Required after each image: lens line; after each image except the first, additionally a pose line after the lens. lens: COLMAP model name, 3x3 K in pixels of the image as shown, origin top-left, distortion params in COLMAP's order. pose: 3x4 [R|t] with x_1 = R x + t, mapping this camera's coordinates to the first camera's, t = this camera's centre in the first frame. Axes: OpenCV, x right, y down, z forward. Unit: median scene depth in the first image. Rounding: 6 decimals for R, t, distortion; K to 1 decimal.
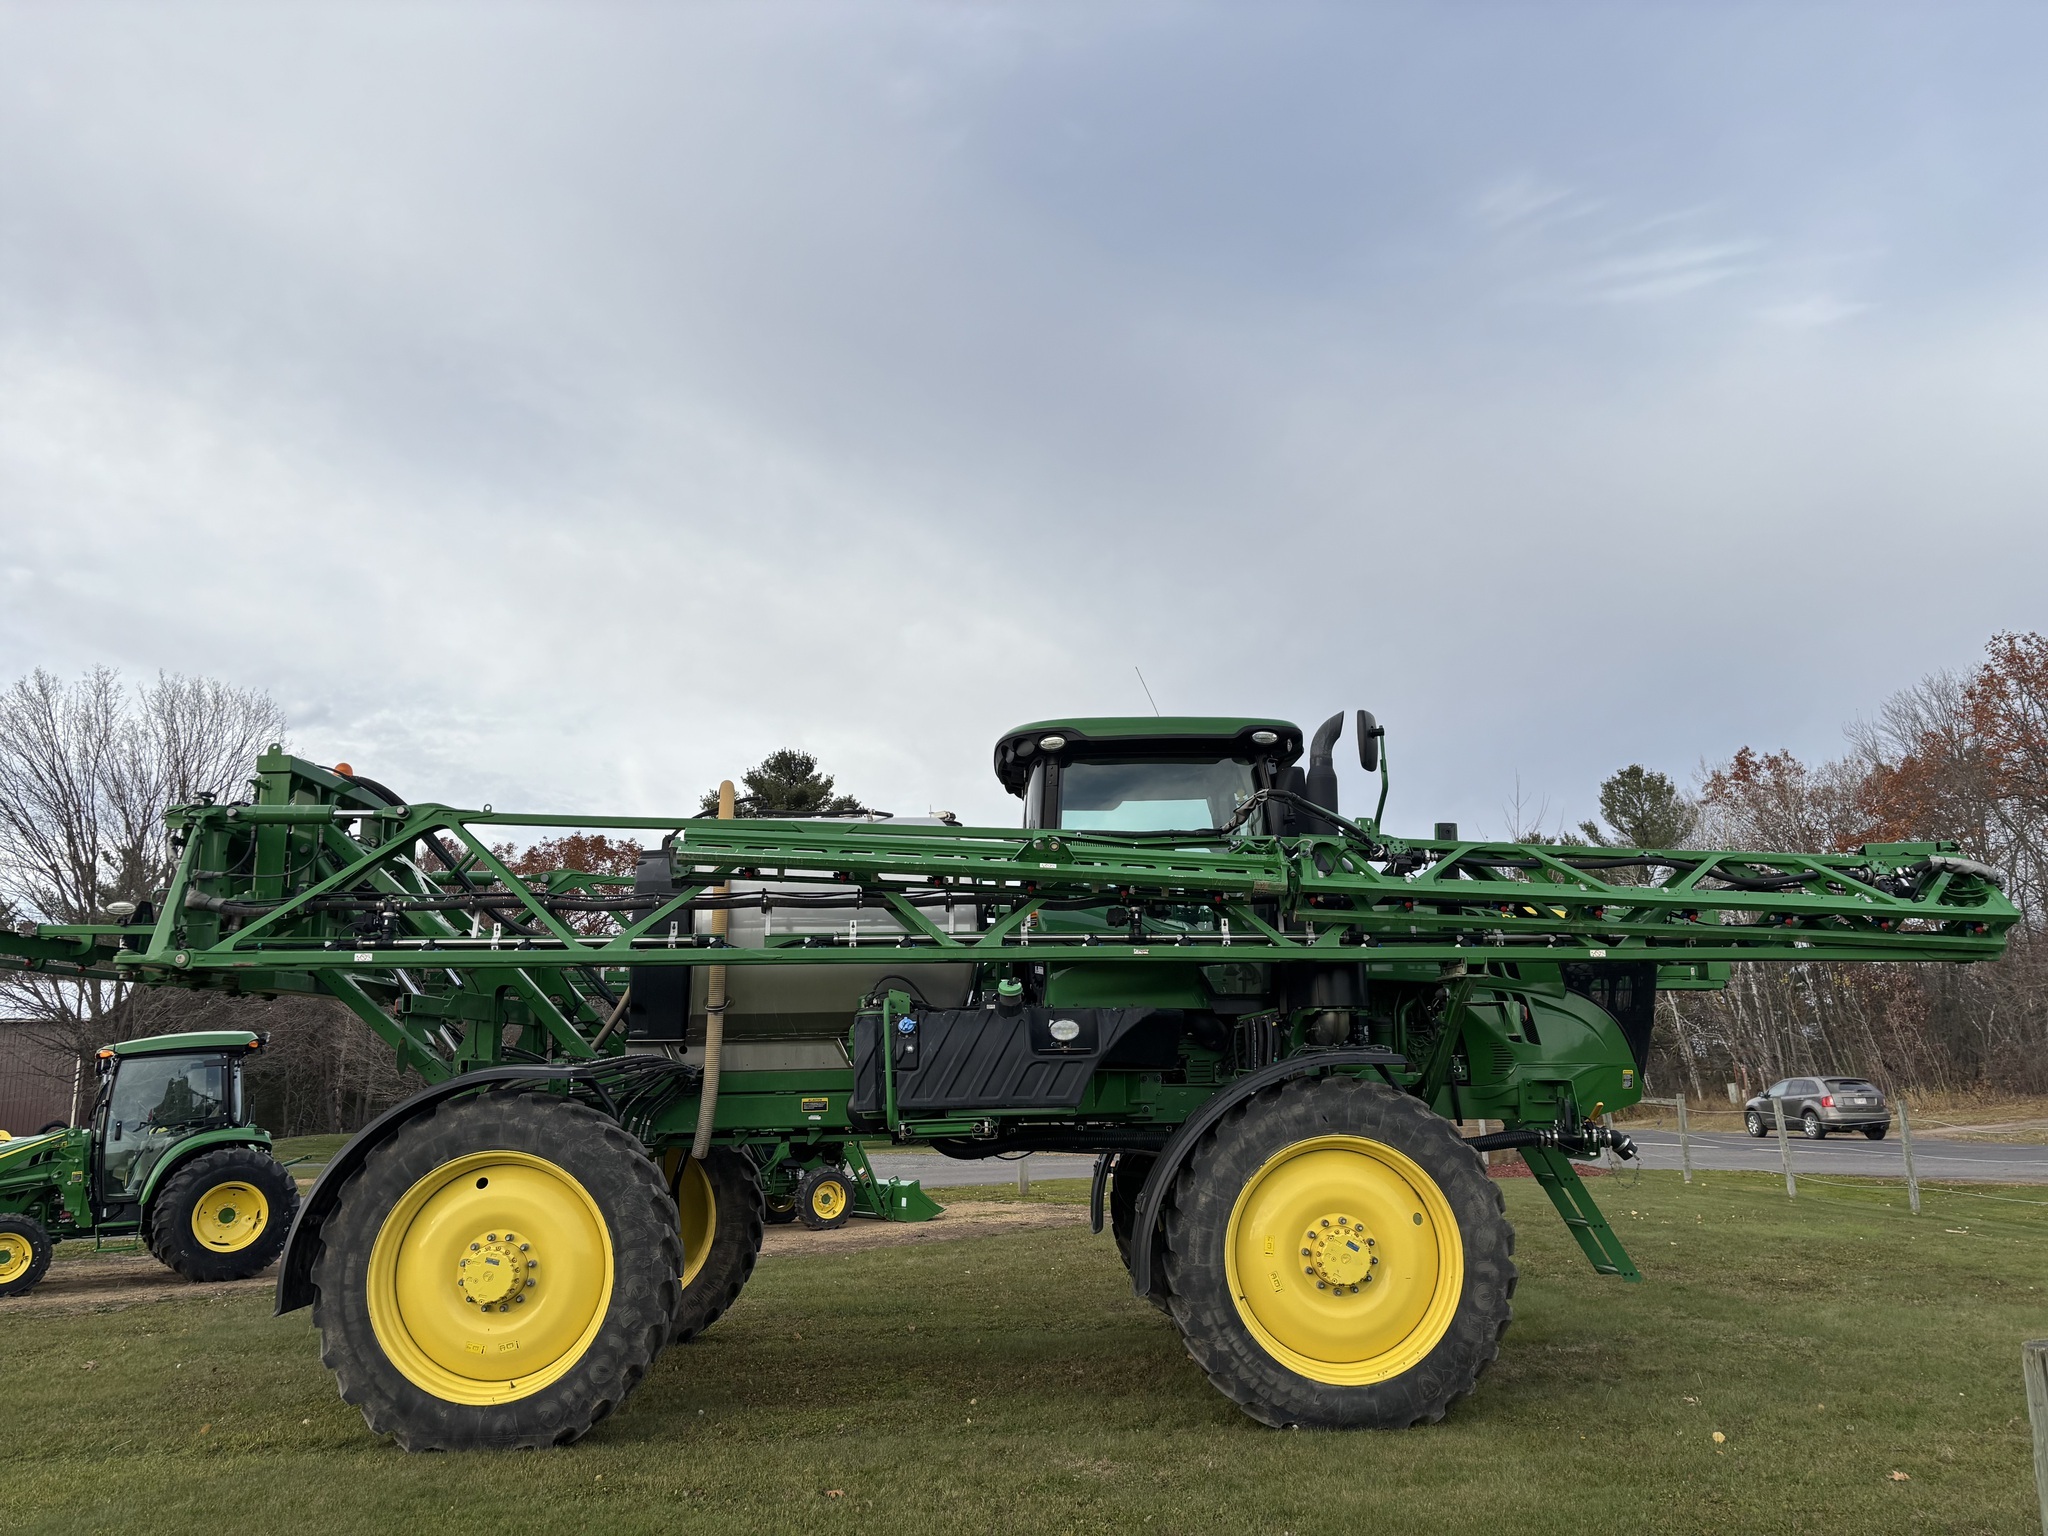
lens RADIAL K [[1520.2, 0, 1010.1], [0, 1520.2, 774.8], [0, 0, 1]] dist [0.055341, -0.056646]
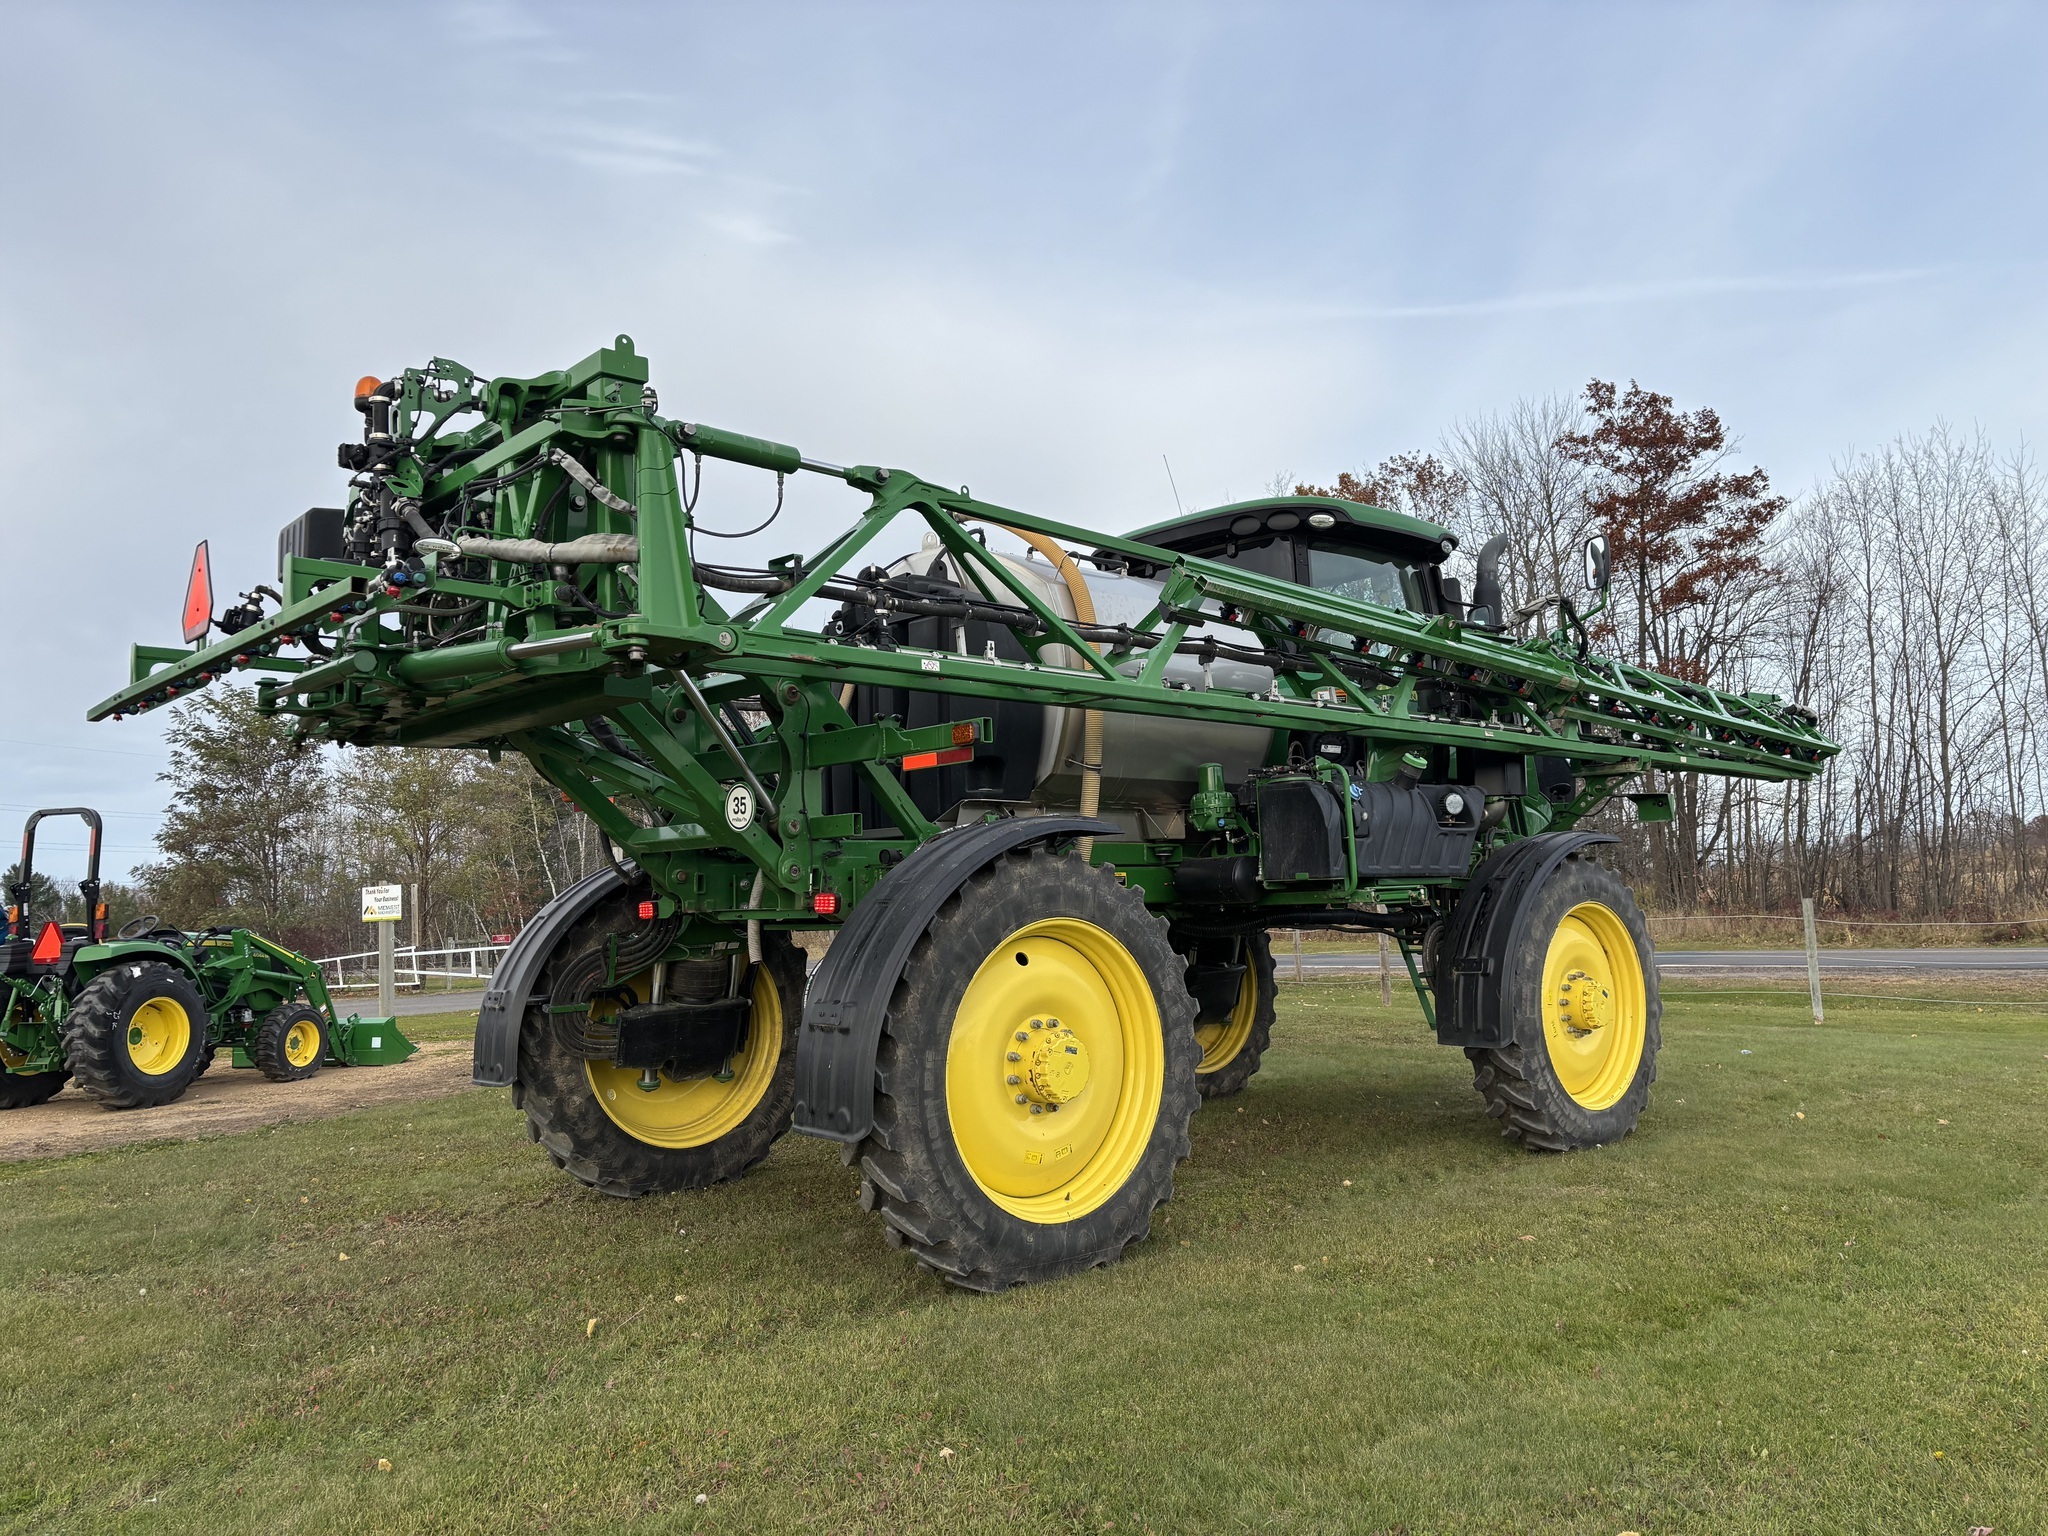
lens RADIAL K [[1520.2, 0, 1010.1], [0, 1520.2, 774.8], [0, 0, 1]] dist [0.055341, -0.056646]
pose [[0.762334, 0.053322, 0.644983, -0.874772], [-0.115024, 0.991897, 0.053950, 0.130735], [-0.636880, -0.115317, 0.762290, 0.416117]]
